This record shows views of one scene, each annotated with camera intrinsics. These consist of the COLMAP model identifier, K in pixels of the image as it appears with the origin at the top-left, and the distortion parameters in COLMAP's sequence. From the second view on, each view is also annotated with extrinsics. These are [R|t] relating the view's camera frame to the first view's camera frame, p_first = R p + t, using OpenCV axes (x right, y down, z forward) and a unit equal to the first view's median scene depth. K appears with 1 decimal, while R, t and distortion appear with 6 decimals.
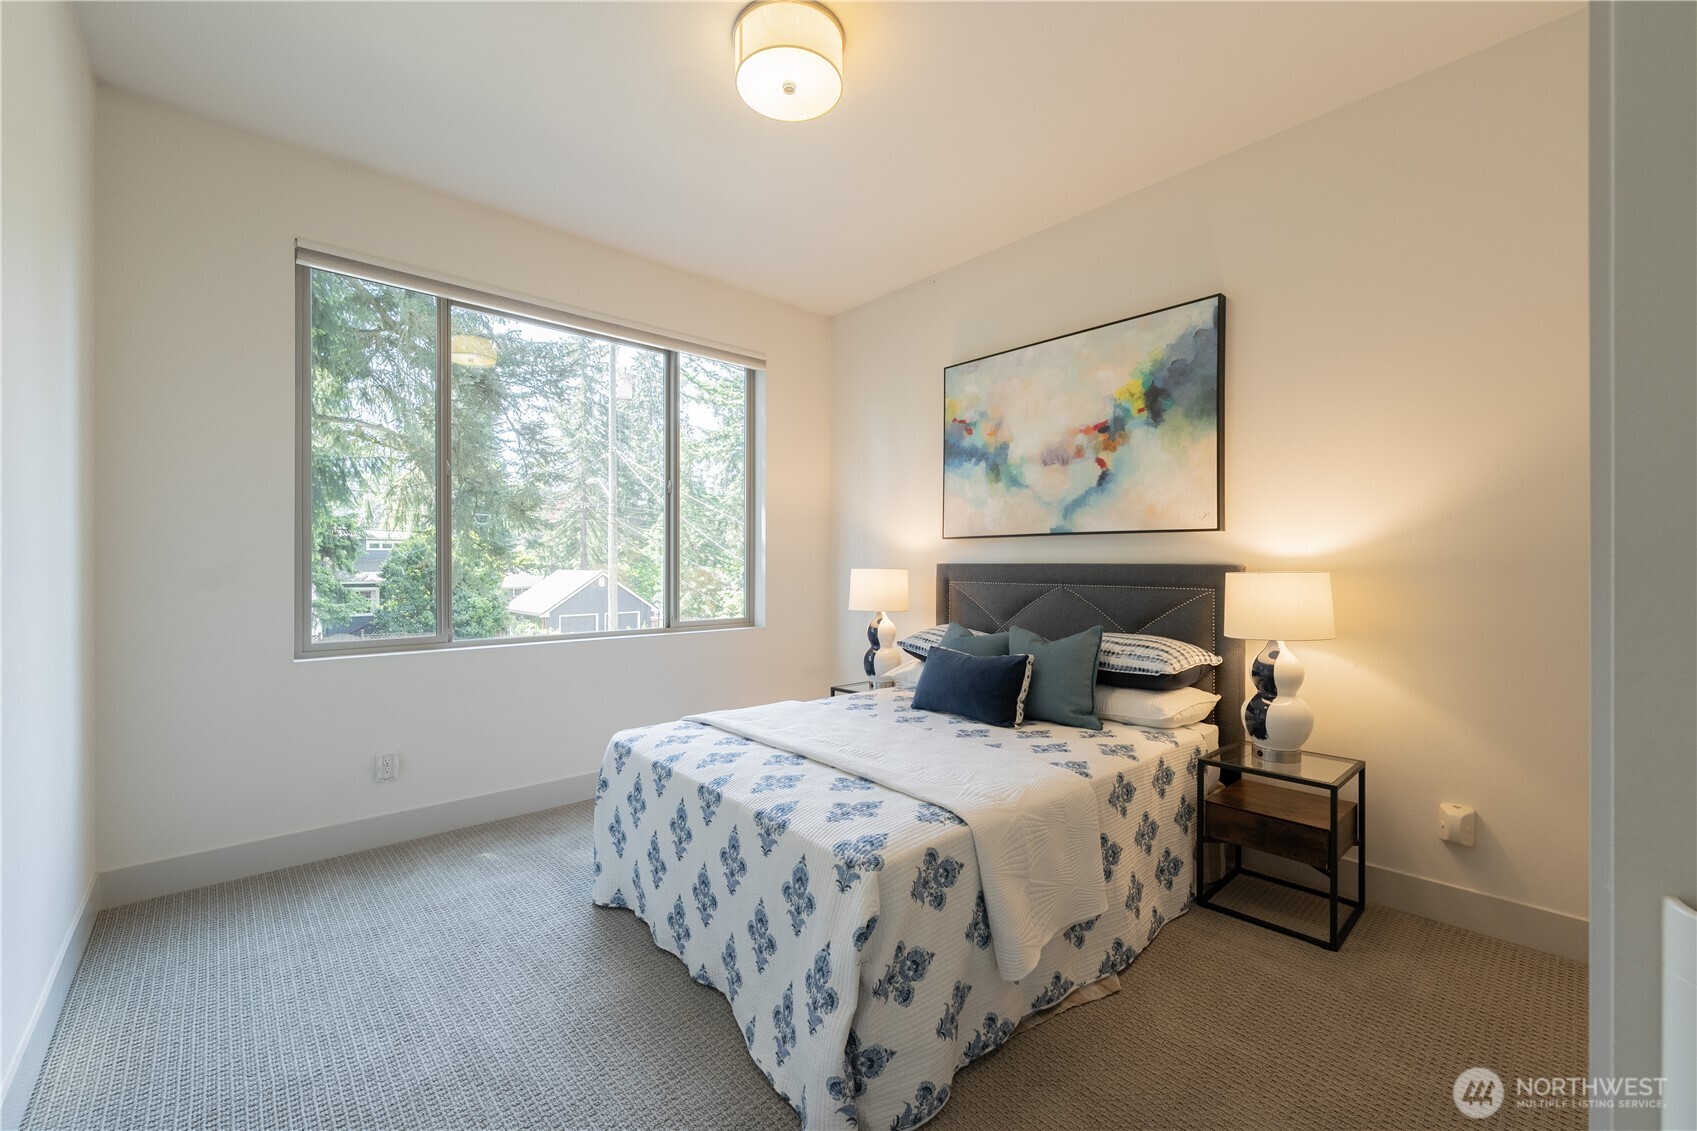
lens RADIAL K [[693.7, 0, 837.6], [0, 693.7, 561.6], [0, 0, 1]] dist [-0.000342, -0.000930]
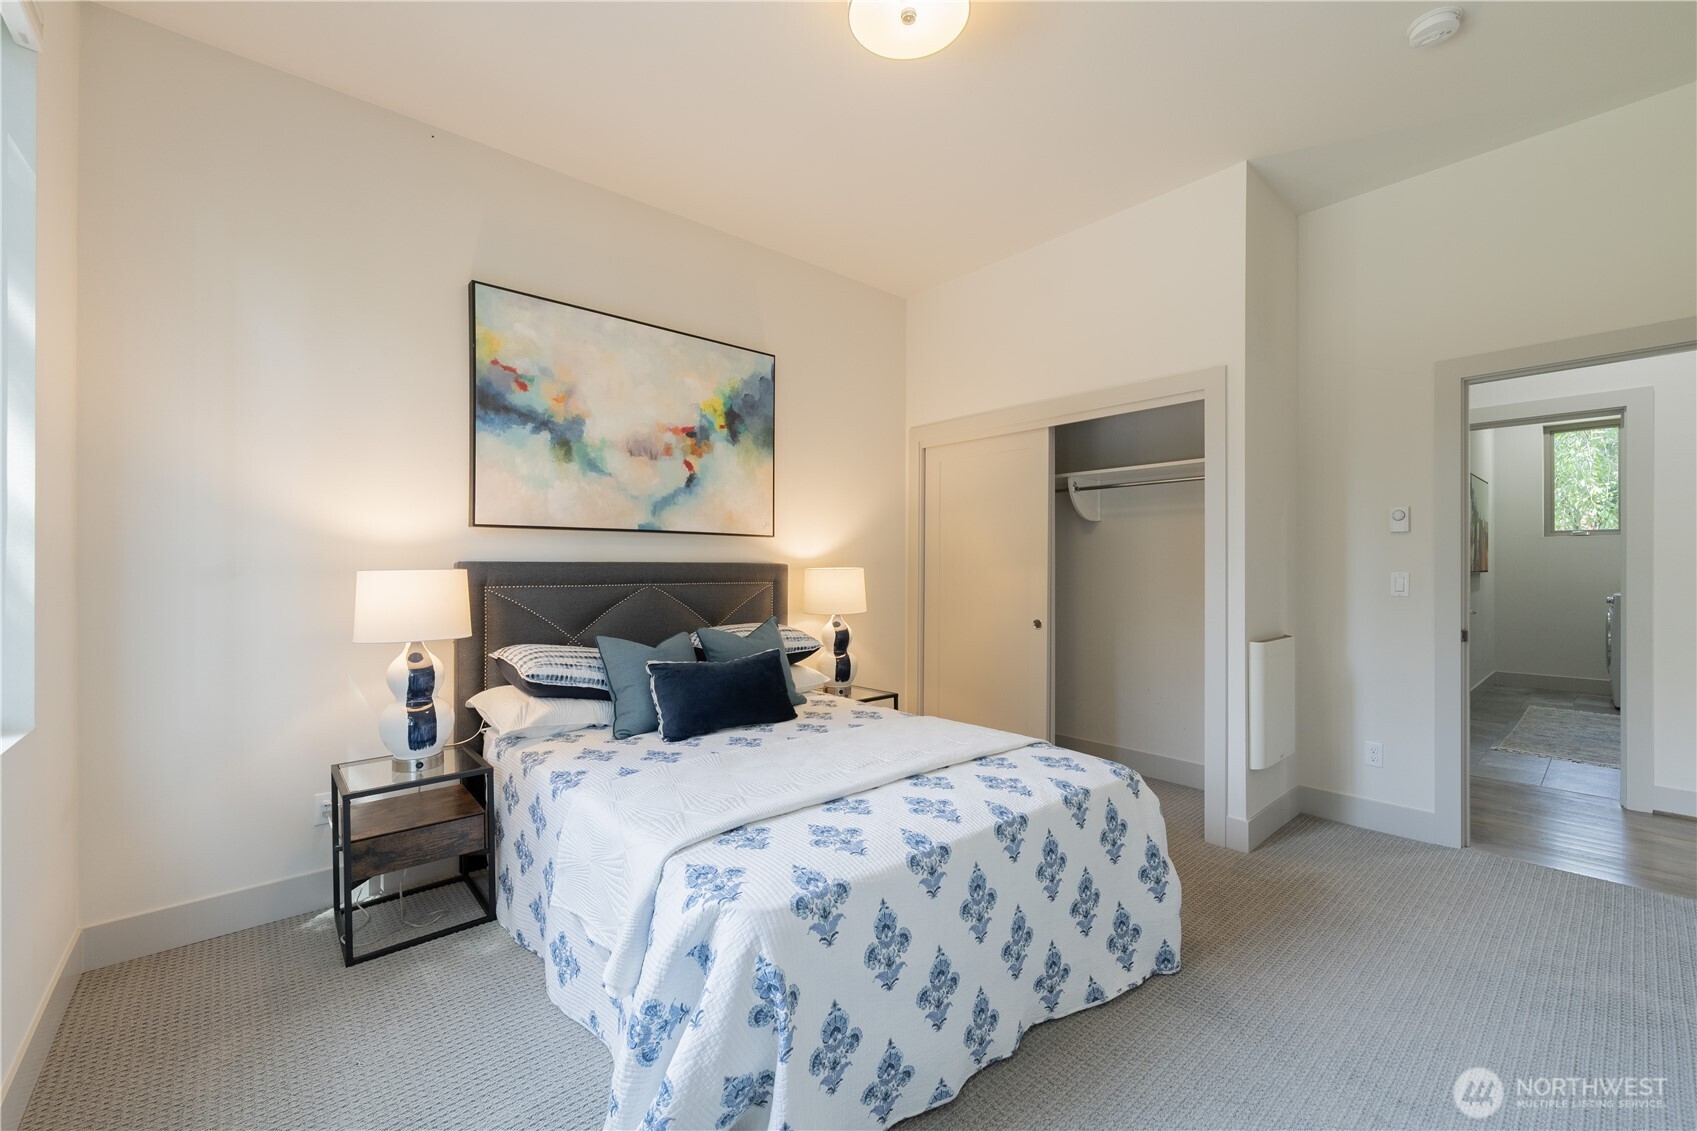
lens RADIAL K [[693.7, 0, 837.2], [0, 693.7, 569.2], [0, 0, 1]] dist [-0.000342, -0.000930]
pose [[0.018528, -0.003690, 0.999822, -0.659957], [-0.004566, 0.999982, 0.003775, 0.008594], [-0.999818, -0.004635, 0.018511, 0.756086]]
